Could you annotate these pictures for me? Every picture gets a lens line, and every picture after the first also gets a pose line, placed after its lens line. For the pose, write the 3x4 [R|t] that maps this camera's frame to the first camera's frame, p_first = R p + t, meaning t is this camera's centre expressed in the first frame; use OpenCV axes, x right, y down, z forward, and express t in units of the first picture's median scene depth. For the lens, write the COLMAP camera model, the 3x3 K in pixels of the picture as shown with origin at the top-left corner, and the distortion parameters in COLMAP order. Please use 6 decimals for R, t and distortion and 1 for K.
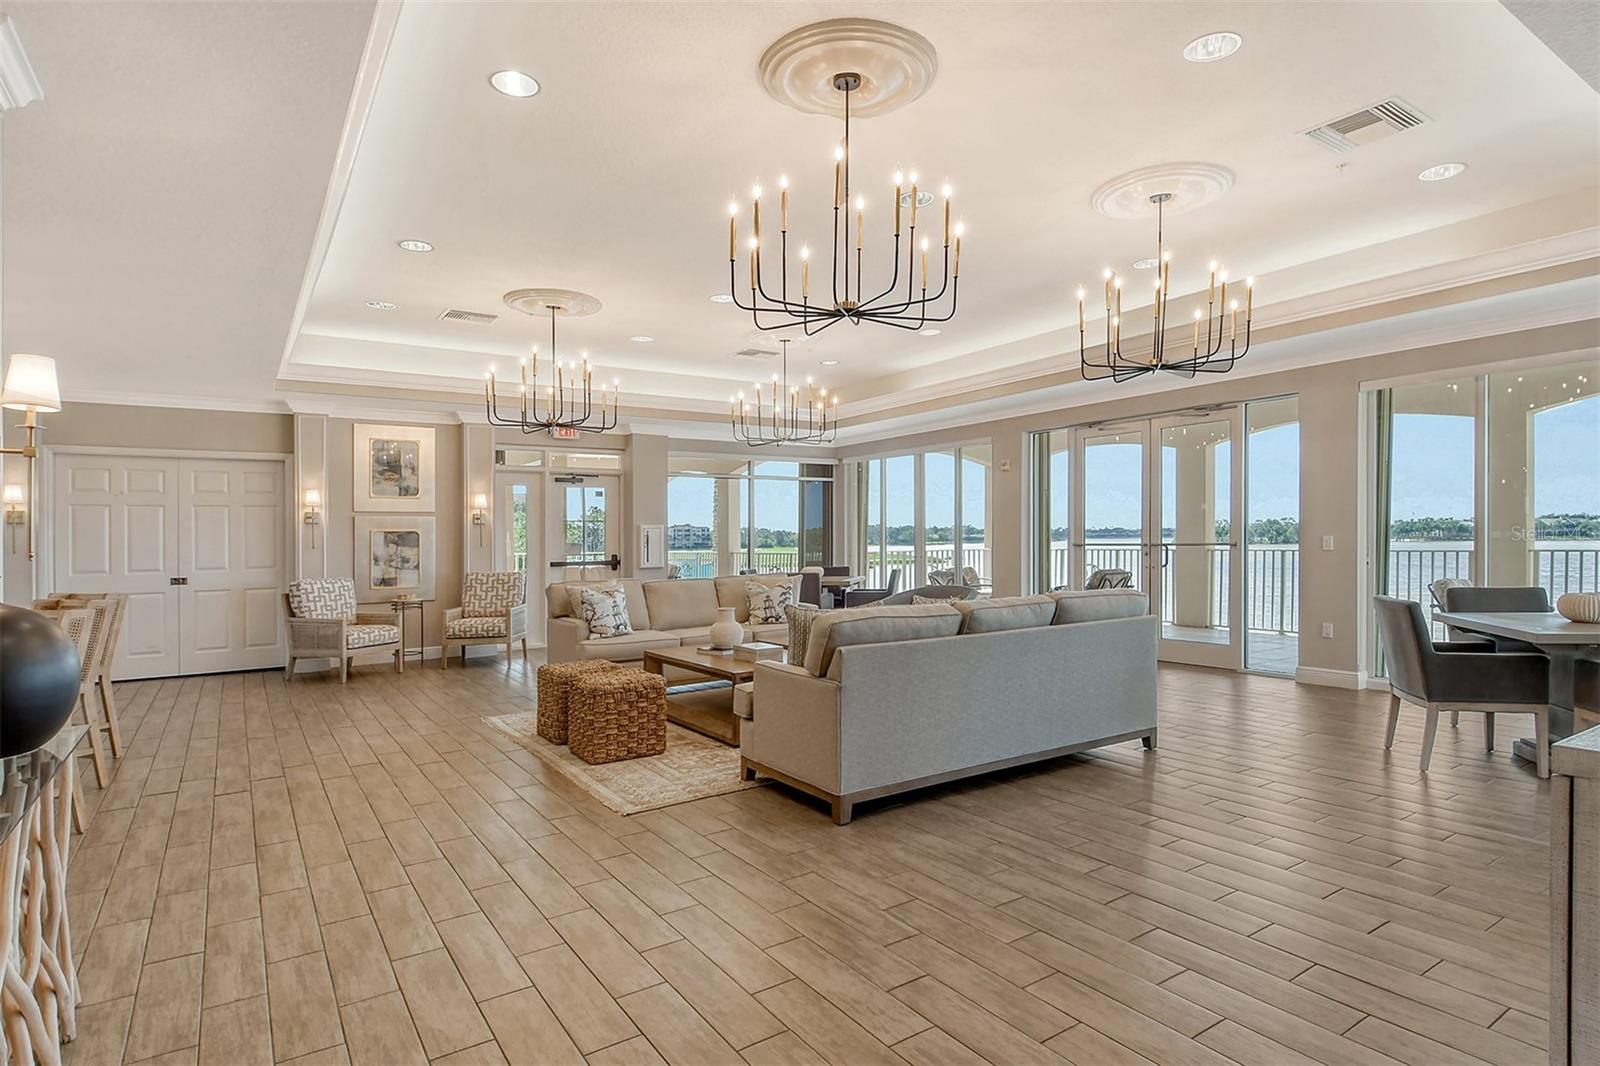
lens RADIAL K [[854.2, 0, 800.0], [0, 854.2, 533.0], [0, 0, 1]] dist [0.029885, -0.026032]
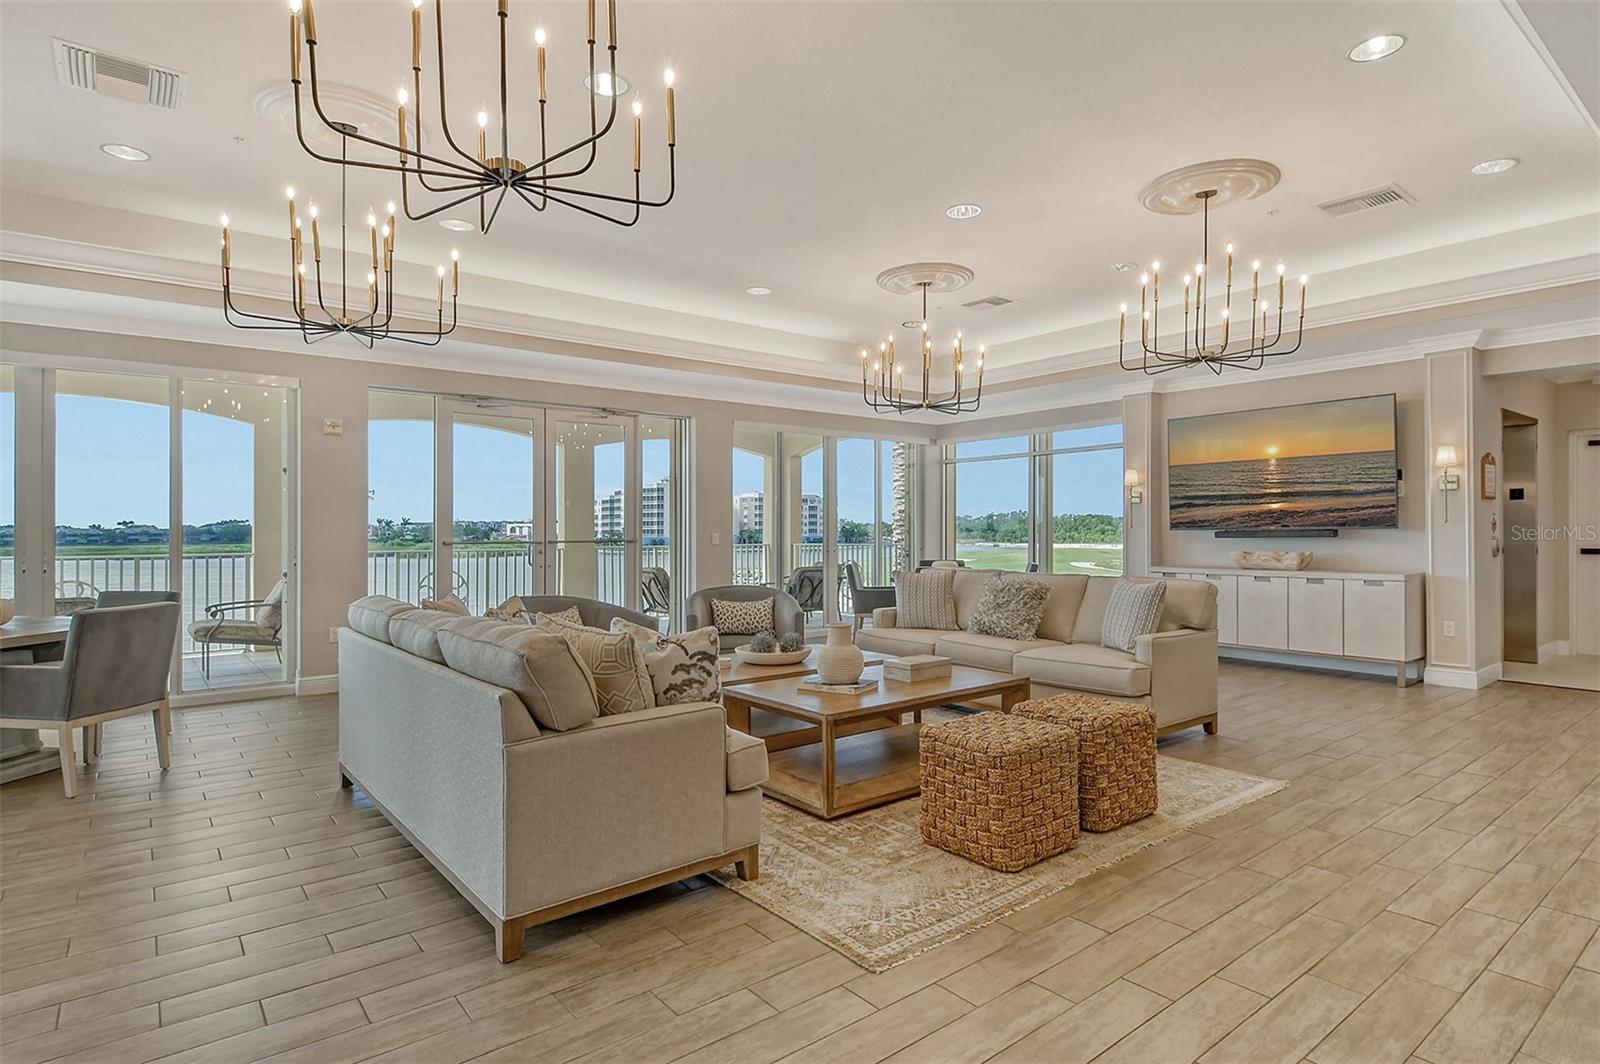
lens RADIAL K [[854.2, 0, 800.0], [0, 854.2, 532.0], [0, 0, 1]] dist [0.029885, -0.026032]
pose [[-0.063072, 0.017250, 0.997860, -0.651763], [-0.002866, 0.999843, -0.017466, 0.024266], [-0.998005, -0.003961, -0.063013, 0.893071]]
